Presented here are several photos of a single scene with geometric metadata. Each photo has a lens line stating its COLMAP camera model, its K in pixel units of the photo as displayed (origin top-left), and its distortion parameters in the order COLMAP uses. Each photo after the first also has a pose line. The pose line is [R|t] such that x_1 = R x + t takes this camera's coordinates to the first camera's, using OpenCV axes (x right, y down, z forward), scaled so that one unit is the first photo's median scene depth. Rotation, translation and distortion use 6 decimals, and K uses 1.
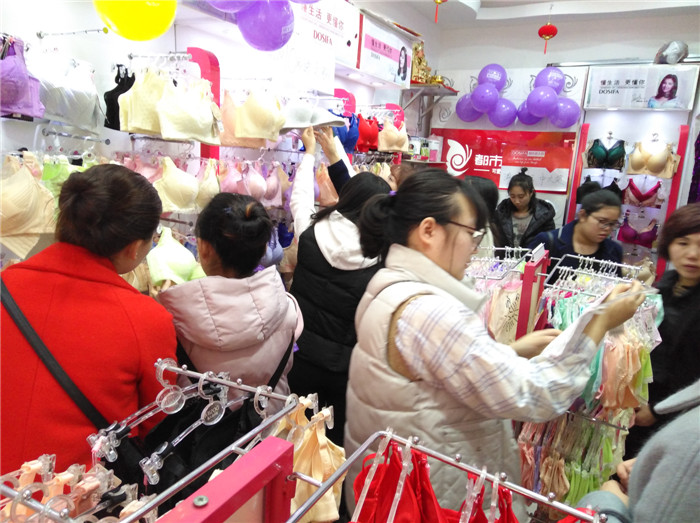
lens RADIAL K [[514.3, 0, 350.0], [0, 514.3, 261.5], [0, 0, 1]] dist [0.008226, -0.009387]
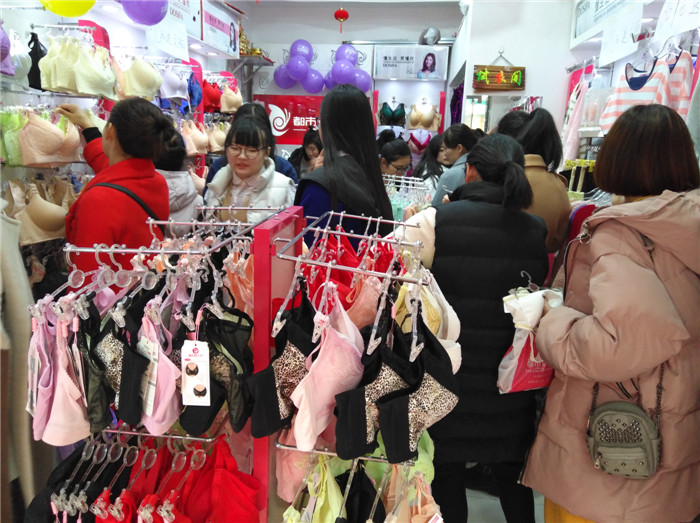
lens RADIAL K [[514.3, 0, 350.0], [0, 514.3, 261.5], [0, 0, 1]] dist [0.008226, -0.009387]
pose [[0.927190, -0.114641, 0.356617, -0.108948], [0.097040, 0.993028, 0.066926, 0.063962], [-0.361803, -0.027447, 0.931850, -0.183481]]
